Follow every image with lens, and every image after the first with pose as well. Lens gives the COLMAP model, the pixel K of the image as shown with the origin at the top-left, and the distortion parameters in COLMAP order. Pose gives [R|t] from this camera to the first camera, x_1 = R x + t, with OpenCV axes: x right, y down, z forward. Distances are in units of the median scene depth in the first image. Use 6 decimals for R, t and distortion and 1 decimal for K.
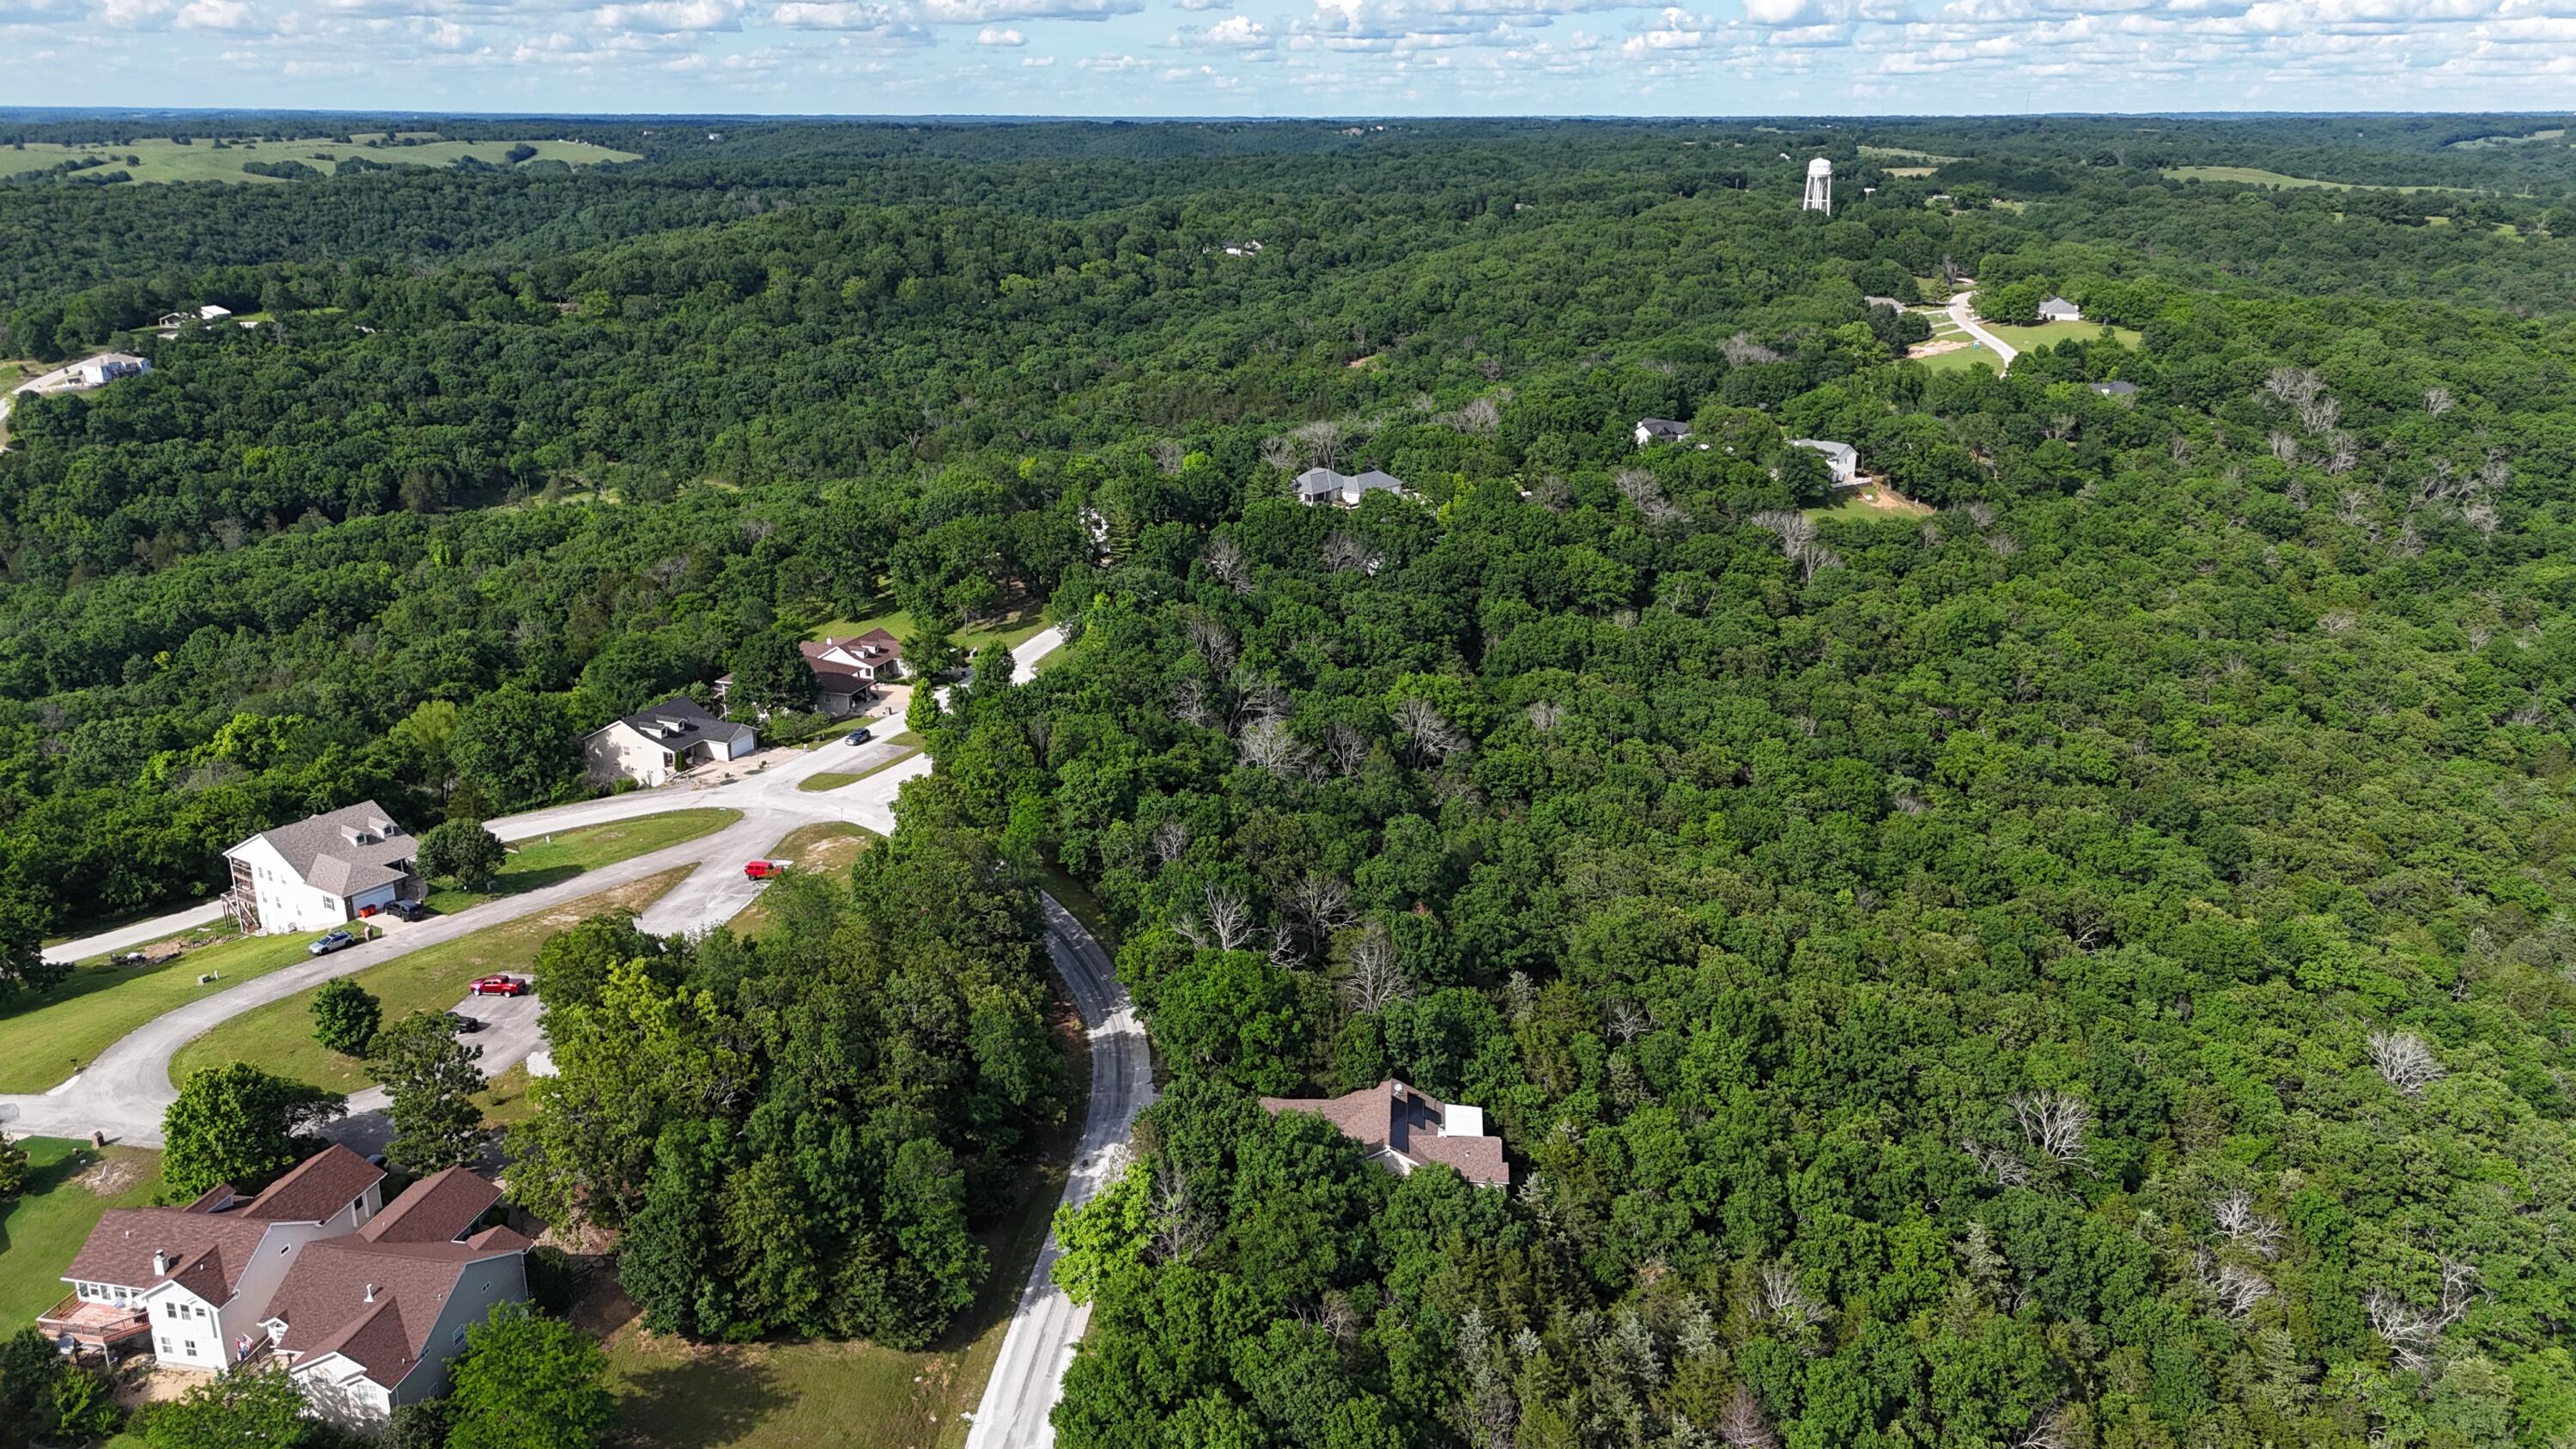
lens RADIAL K [[1898.0, 0, 1292.1], [0, 1898.0, 719.1], [0, 0, 1]] dist [0.068557, -0.062714]
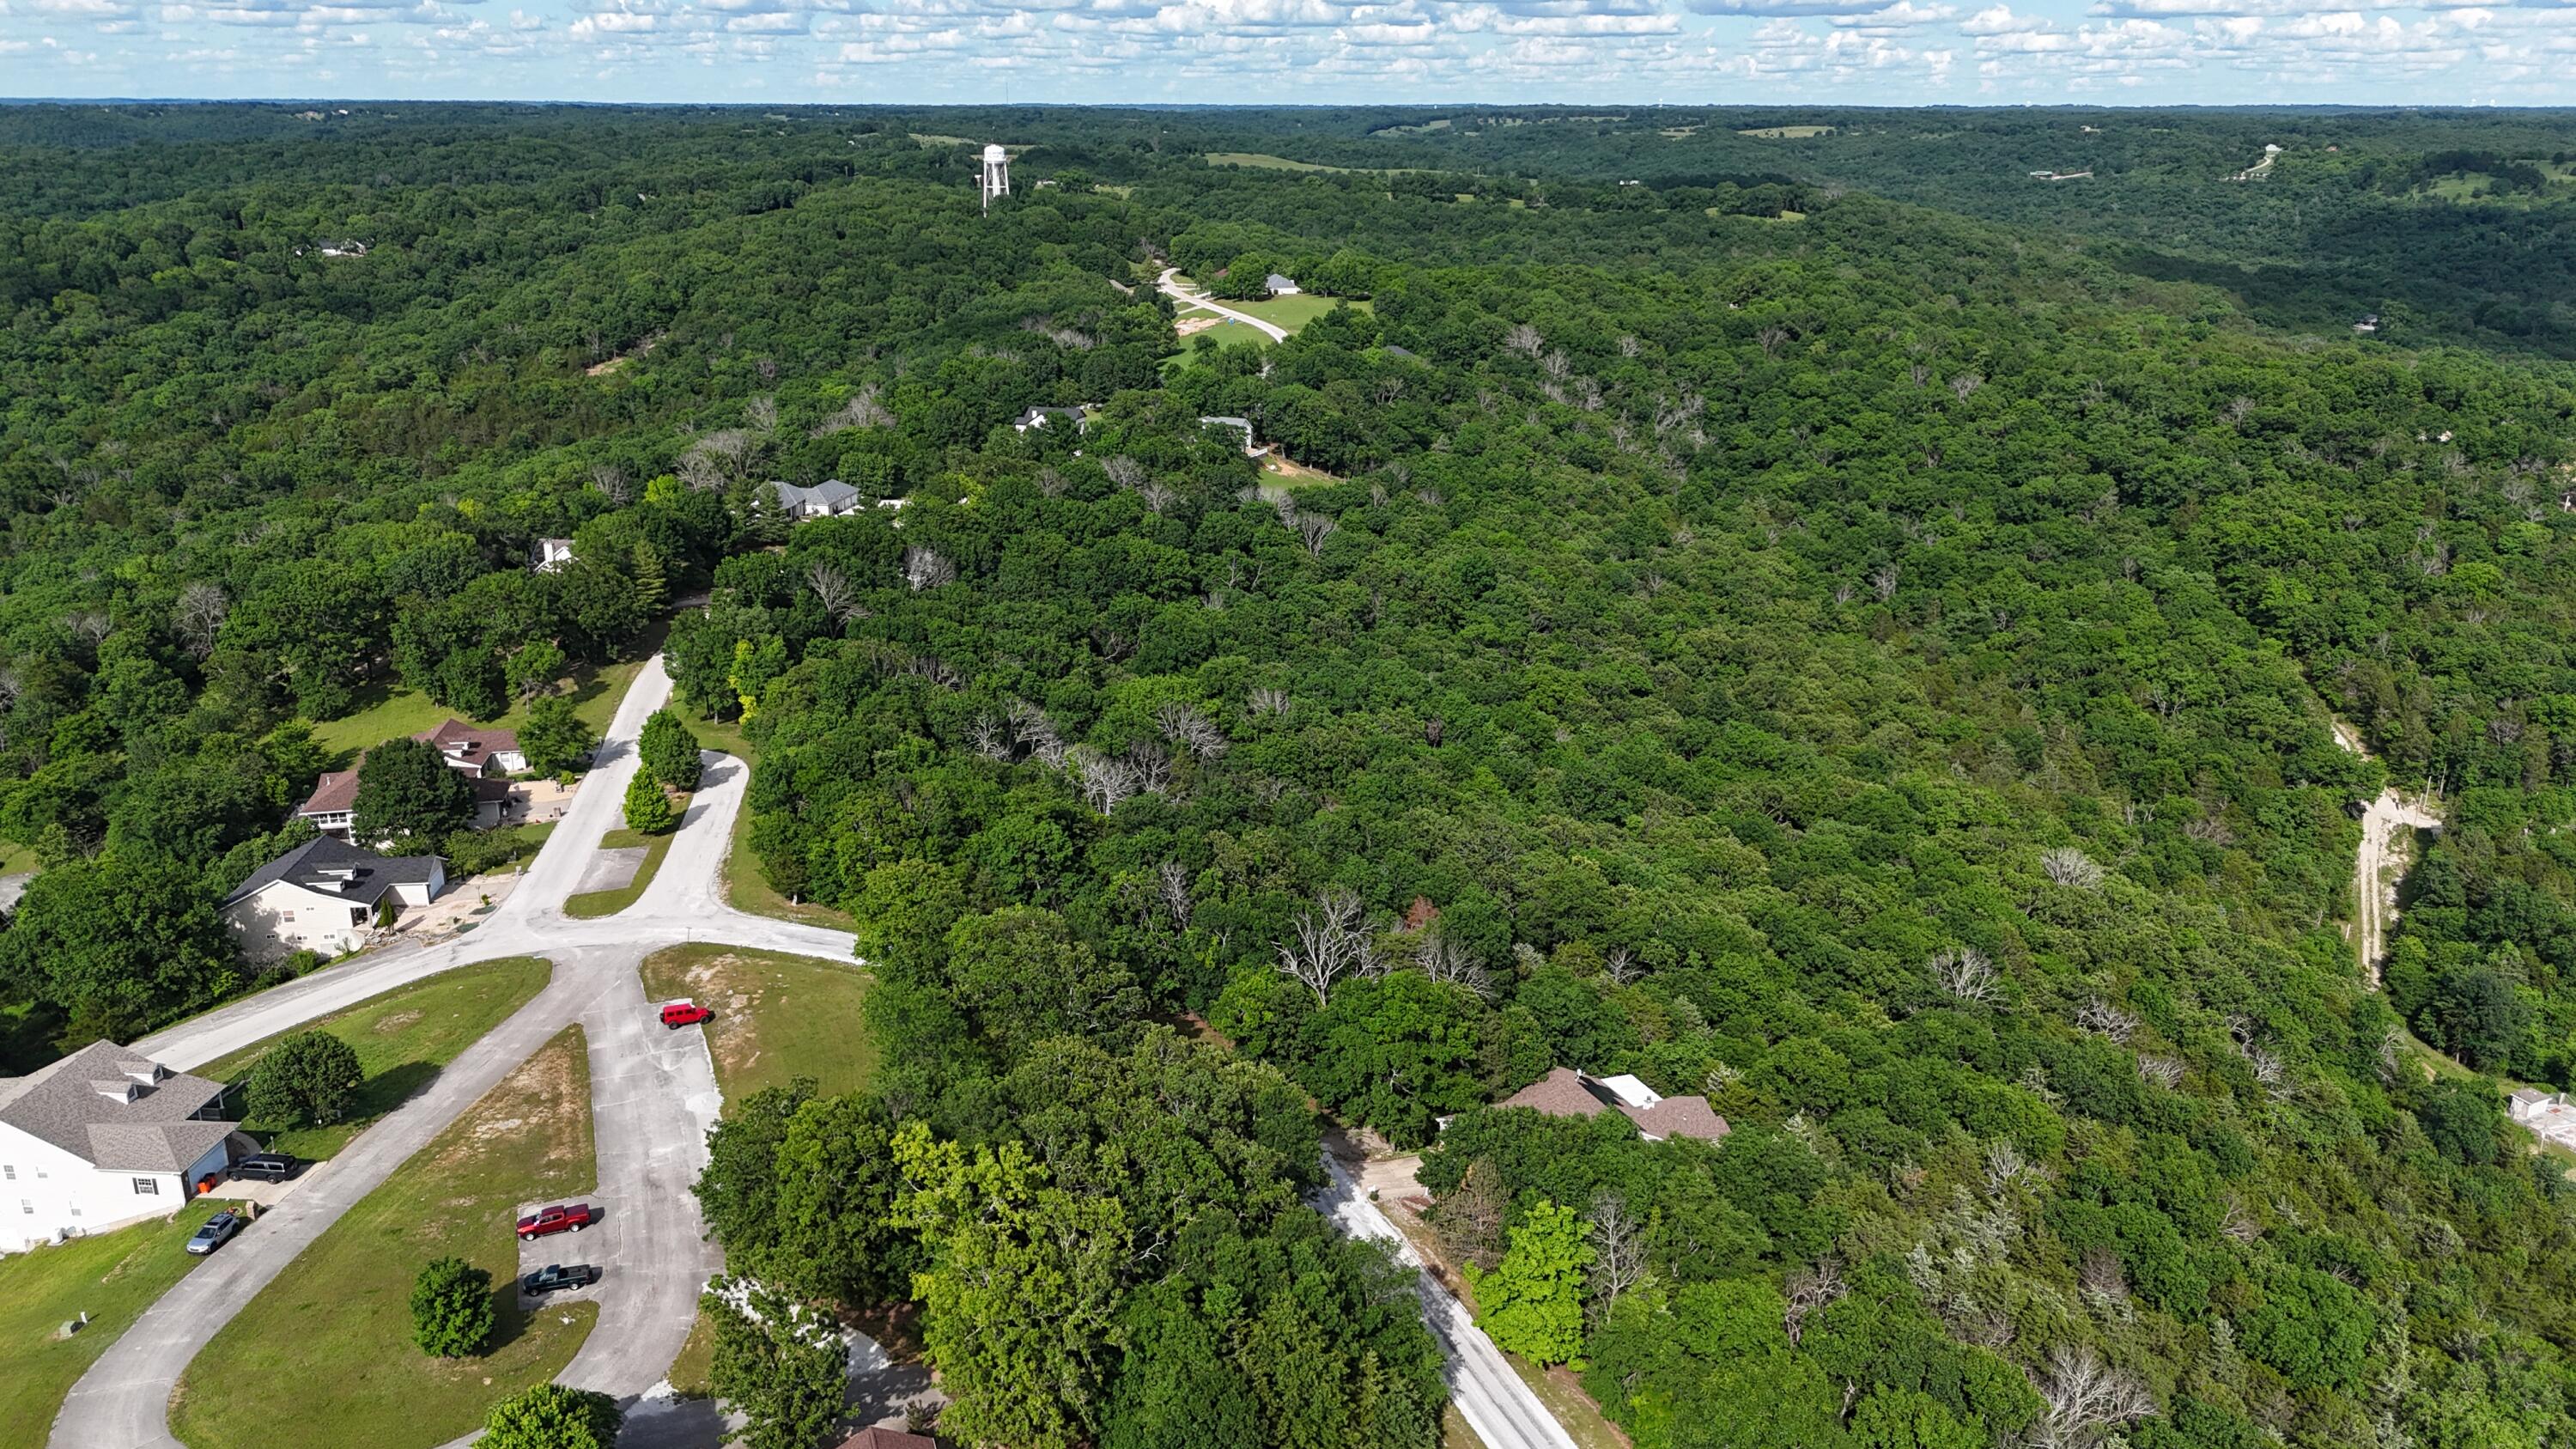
lens RADIAL K [[1905.5, 0, 1295.6], [0, 1905.5, 727.5], [0, 0, 1]] dist [0.047769, -0.030773]
pose [[0.875773, -0.150622, 0.458623, -0.113021], [0.146405, 0.988202, 0.044977, -0.011482], [-0.459986, 0.027755, 0.887492, 0.040686]]
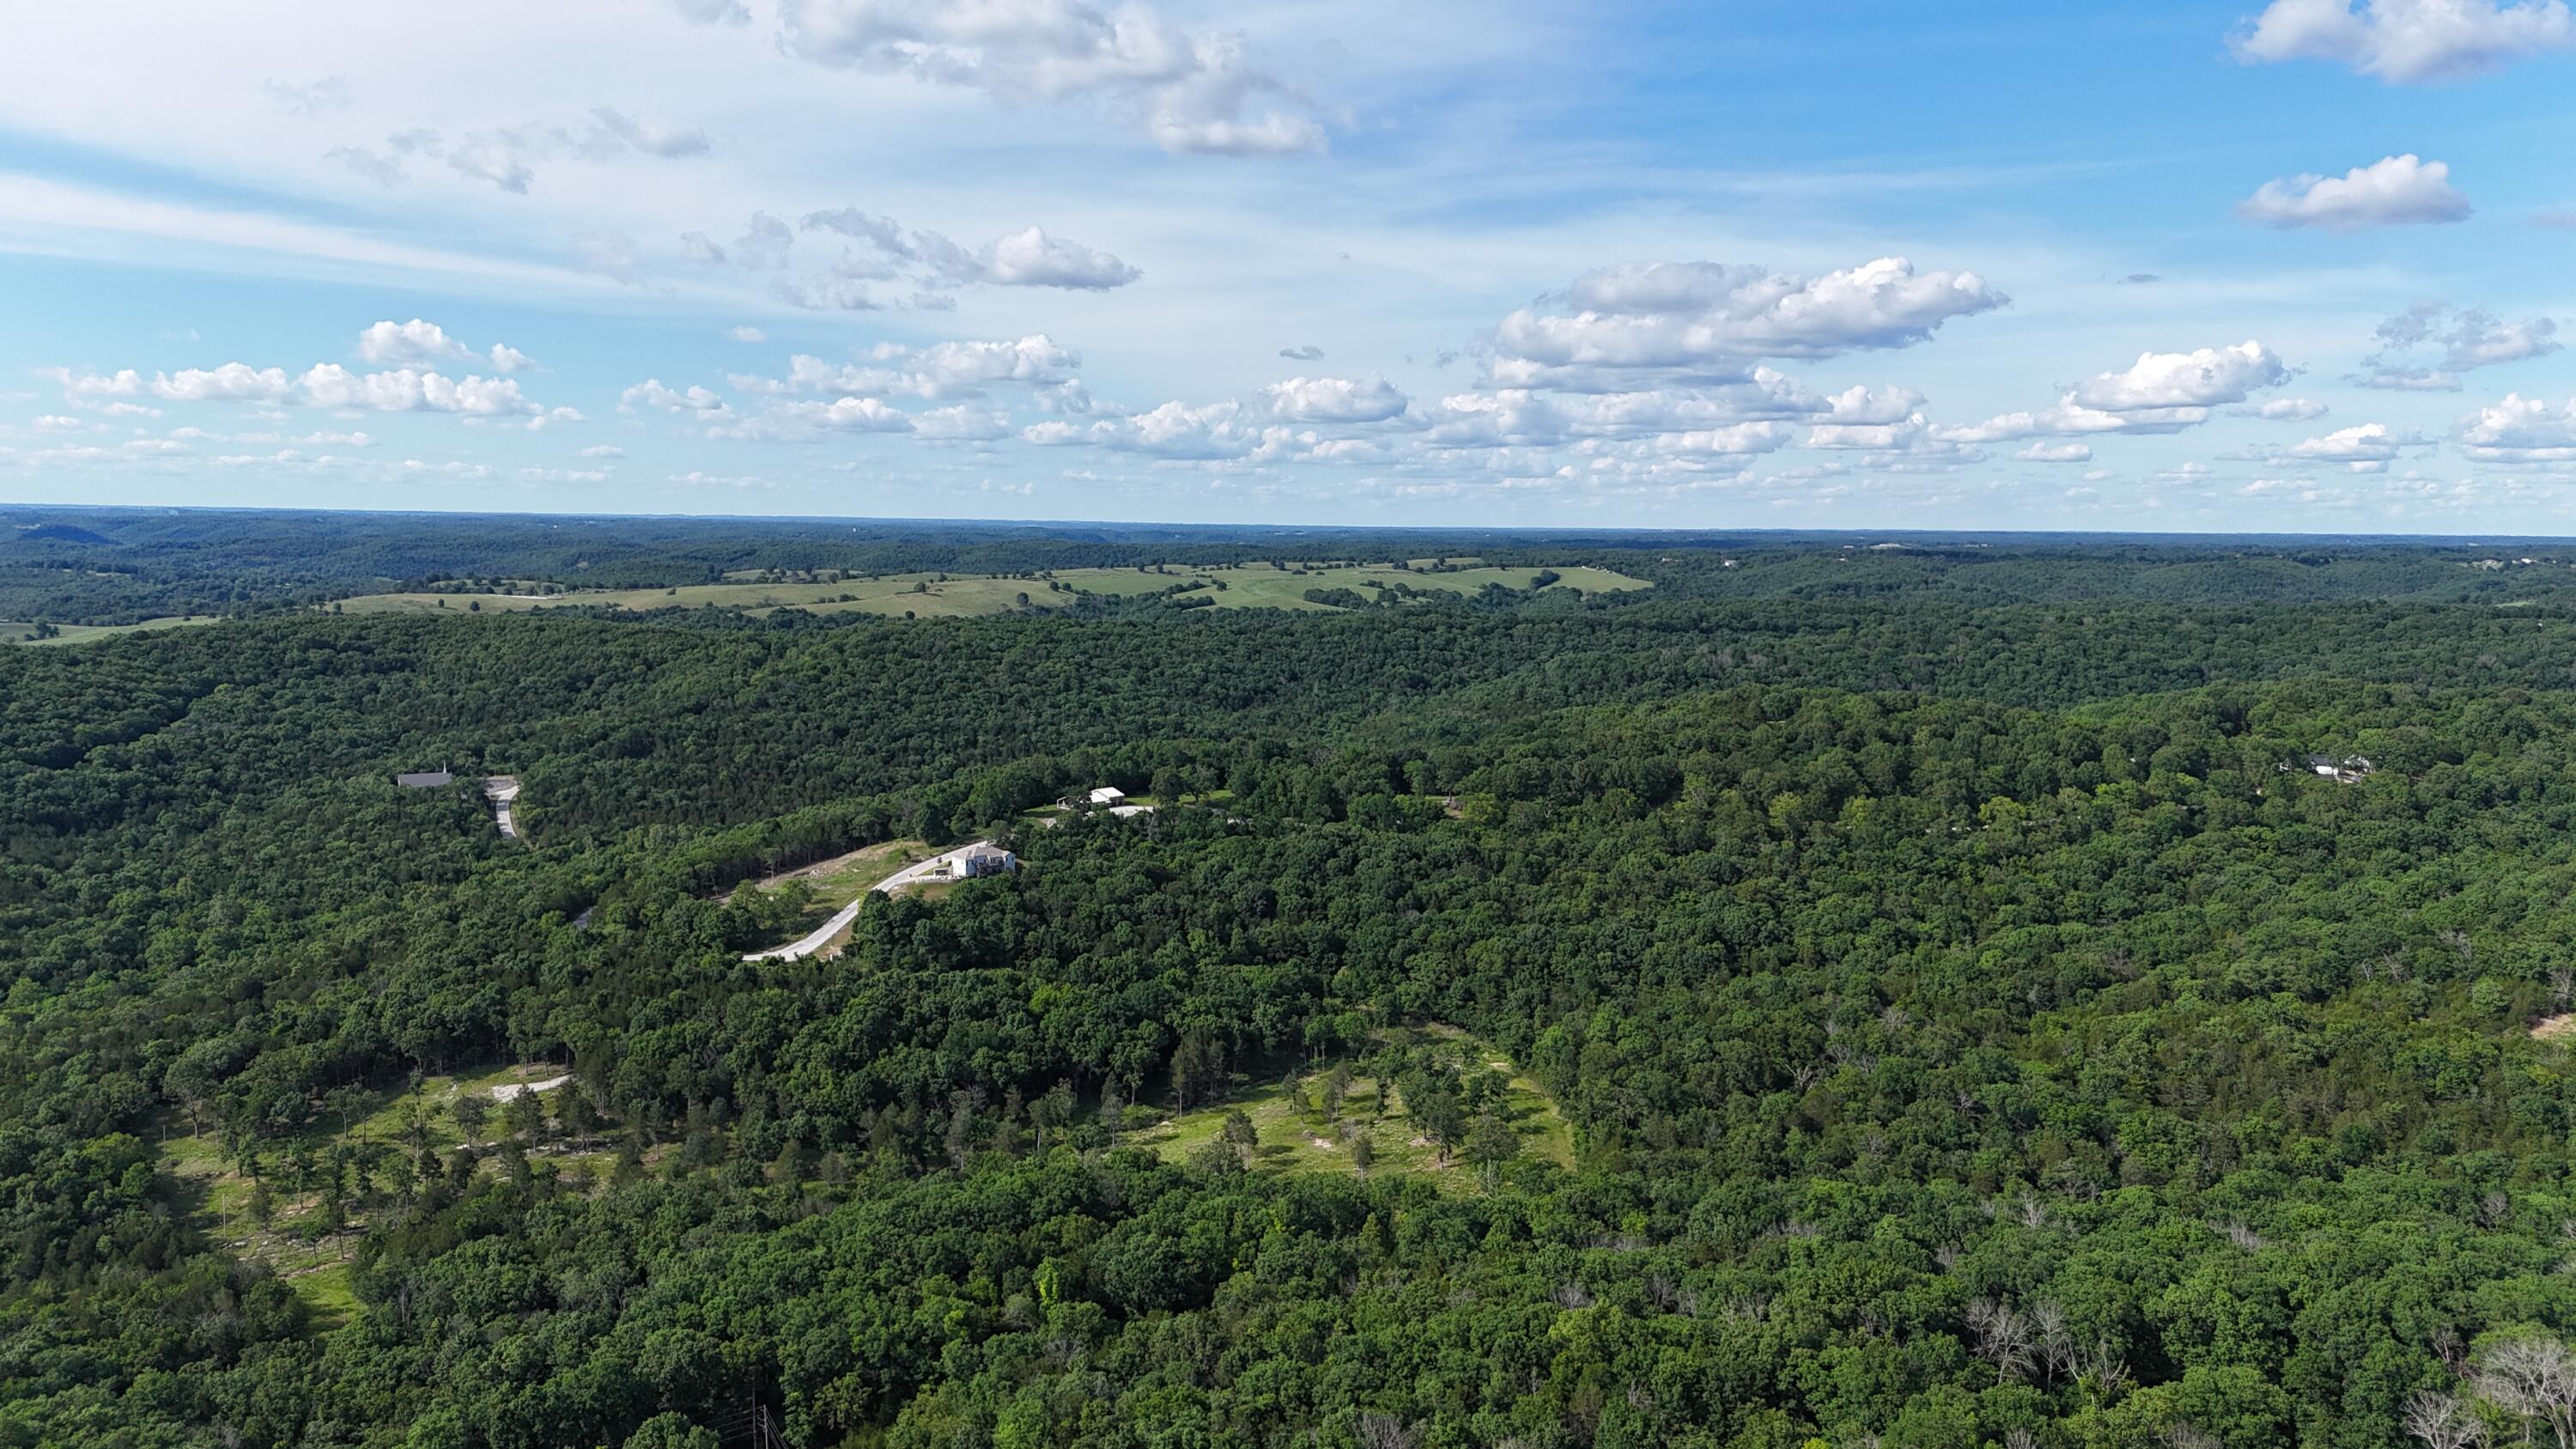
lens RADIAL K [[1893.9, 0, 1293.0], [0, 1893.9, 717.4], [0, 0, 1]] dist [0.073958, -0.068521]
pose [[0.868974, 0.058918, -0.491338, -0.019269], [-0.158203, 0.973857, -0.163016, -0.111712], [0.468889, 0.219388, 0.855577, 0.234817]]
